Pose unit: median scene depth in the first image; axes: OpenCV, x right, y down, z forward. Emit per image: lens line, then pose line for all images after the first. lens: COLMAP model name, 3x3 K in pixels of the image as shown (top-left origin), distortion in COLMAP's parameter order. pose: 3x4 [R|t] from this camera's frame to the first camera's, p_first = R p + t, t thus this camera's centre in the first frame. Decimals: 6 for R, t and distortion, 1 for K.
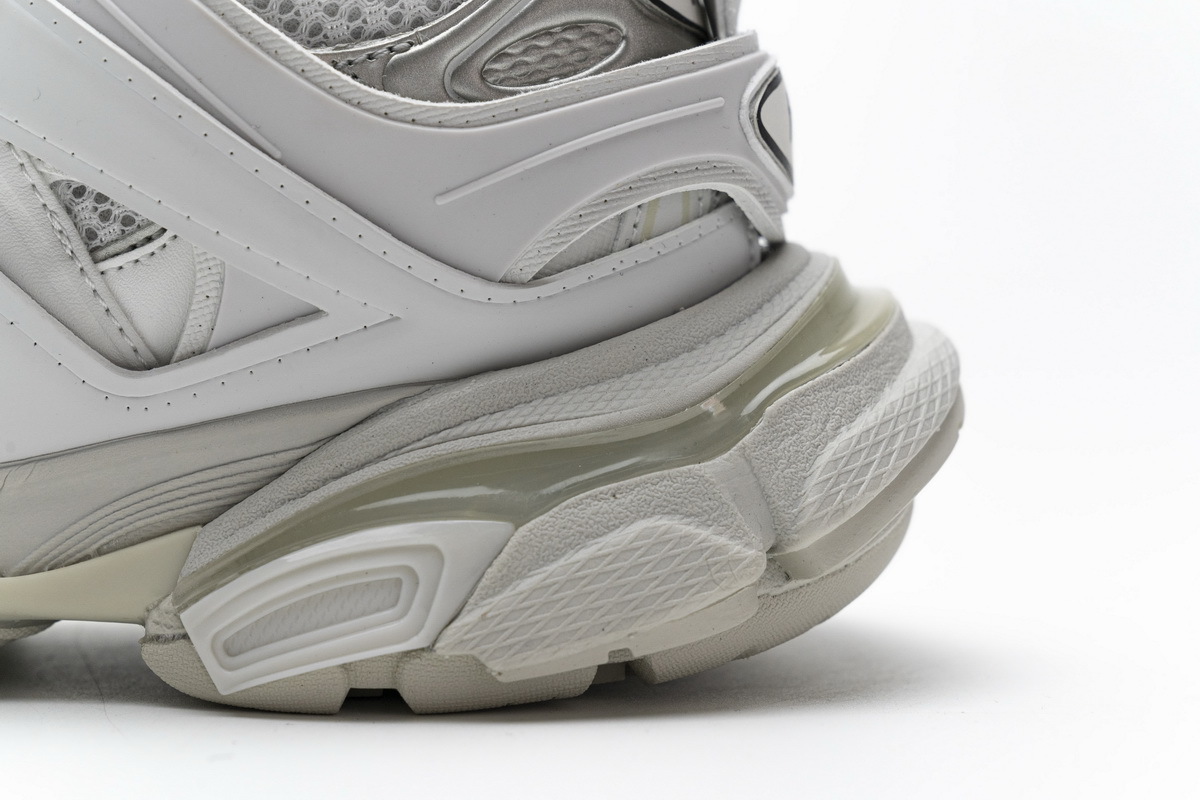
lens RADIAL K [[2362.4, 0, 600.0], [0, 2362.4, 400.0], [0, 0, 1]] dist [0.005907, -0.152449]
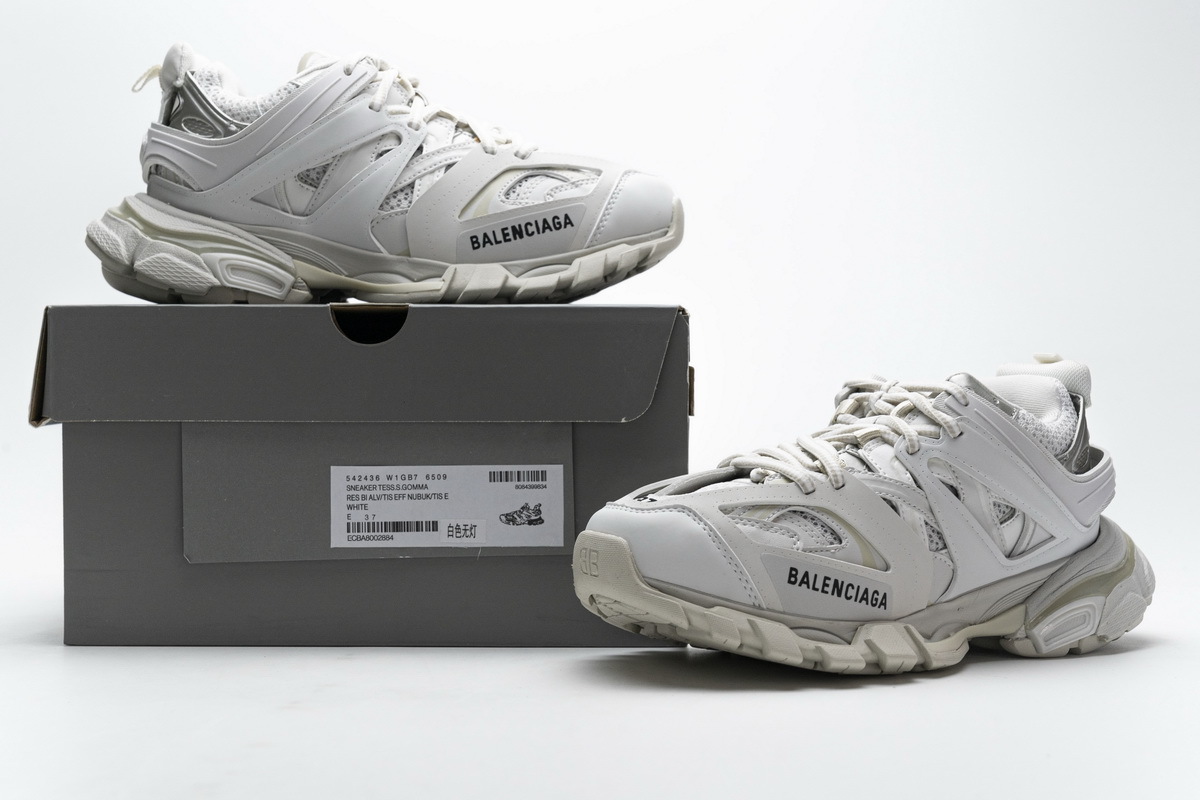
lens RADIAL K [[1889.5, 0, 600.0], [0, 1889.5, 400.0], [0, 0, 1]] dist [-0.004849, -0.050101]
pose [[0.829526, -0.008514, 0.558404, -2.149363], [0.031926, 0.998972, -0.032197, -0.166636], [-0.557555, 0.044536, 0.828944, -0.878884]]
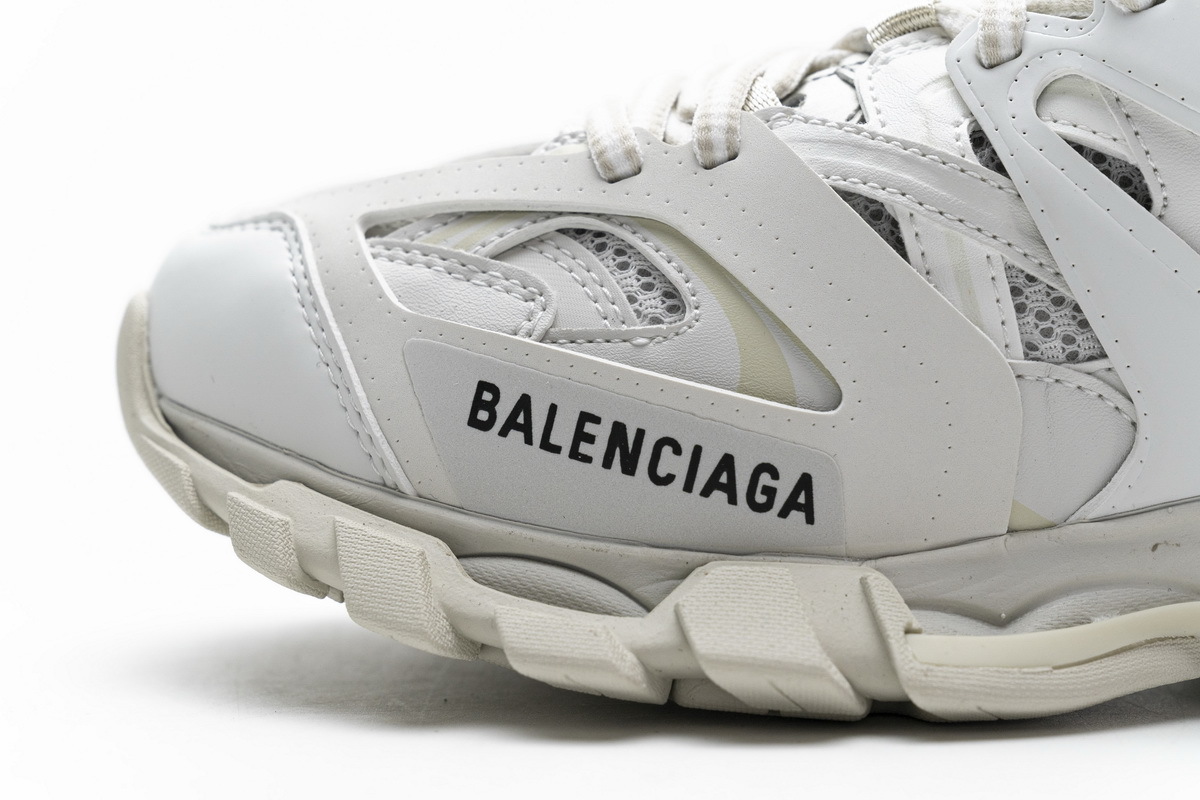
lens RADIAL K [[2362.4, 0, 600.0], [0, 2362.4, 400.0], [0, 0, 1]] dist [0.005907, -0.152449]
pose [[0.999586, -0.005023, -0.028322, -0.510845], [0.004736, 0.999937, -0.010203, -0.002911], [0.028371, 0.010064, 0.999547, -0.044900]]
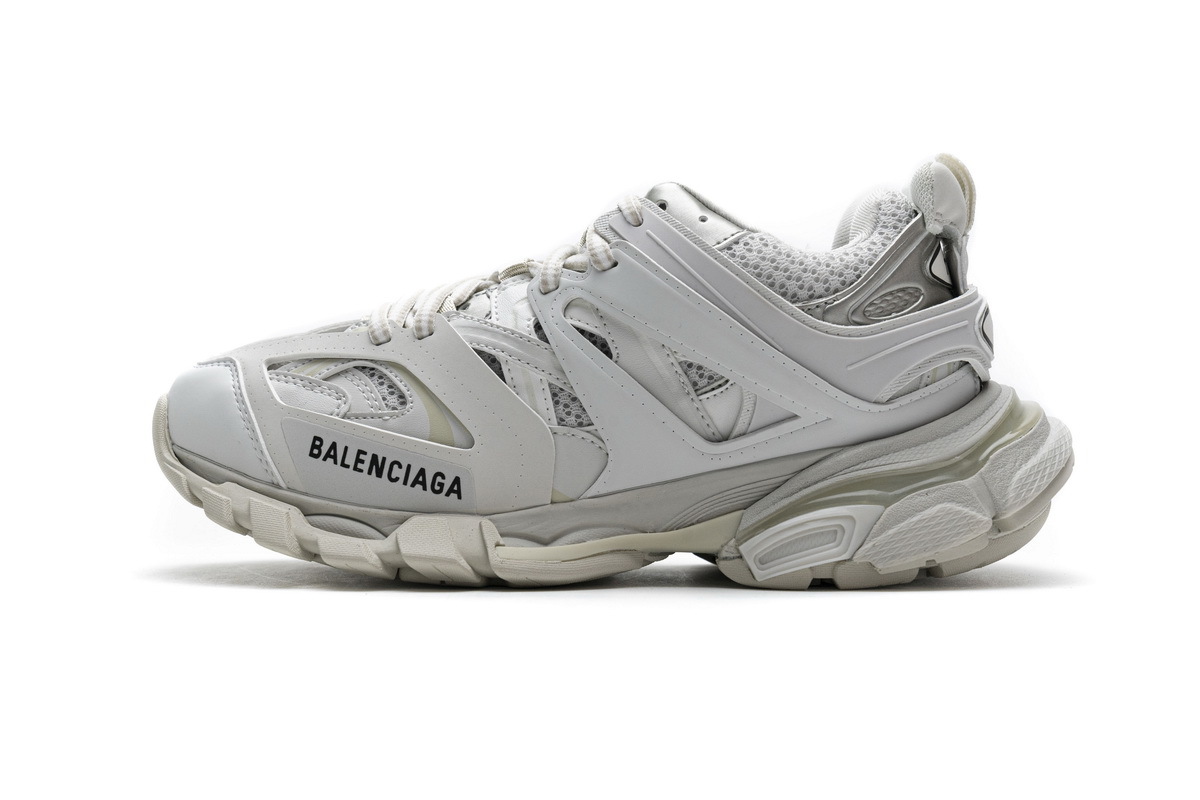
lens RADIAL K [[2188.2, 0, 600.0], [0, 2188.2, 400.0], [0, 0, 1]] dist [0.014339, -0.070613]
pose [[0.999166, -0.009668, -0.039666, -0.225209], [0.008163, 0.999247, -0.037930, 0.026501], [0.040003, 0.037575, 0.998493, -1.149776]]
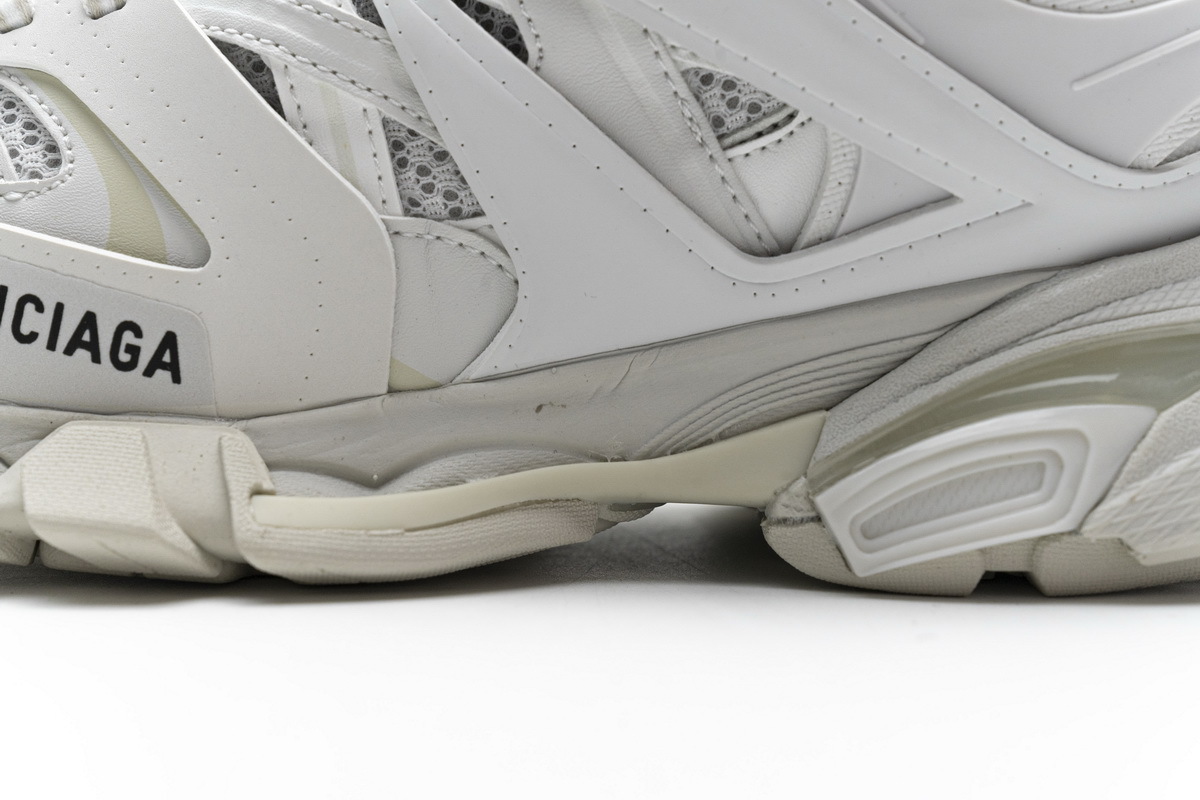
lens RADIAL K [[2362.4, 0, 600.0], [0, 2362.4, 400.0], [0, 0, 1]] dist [0.005907, -0.152449]
pose [[0.999231, 0.000136, -0.039202, -0.227886], [0.001717, 0.998883, 0.047218, 0.000826], [0.039164, -0.047249, 0.998115, -0.013773]]
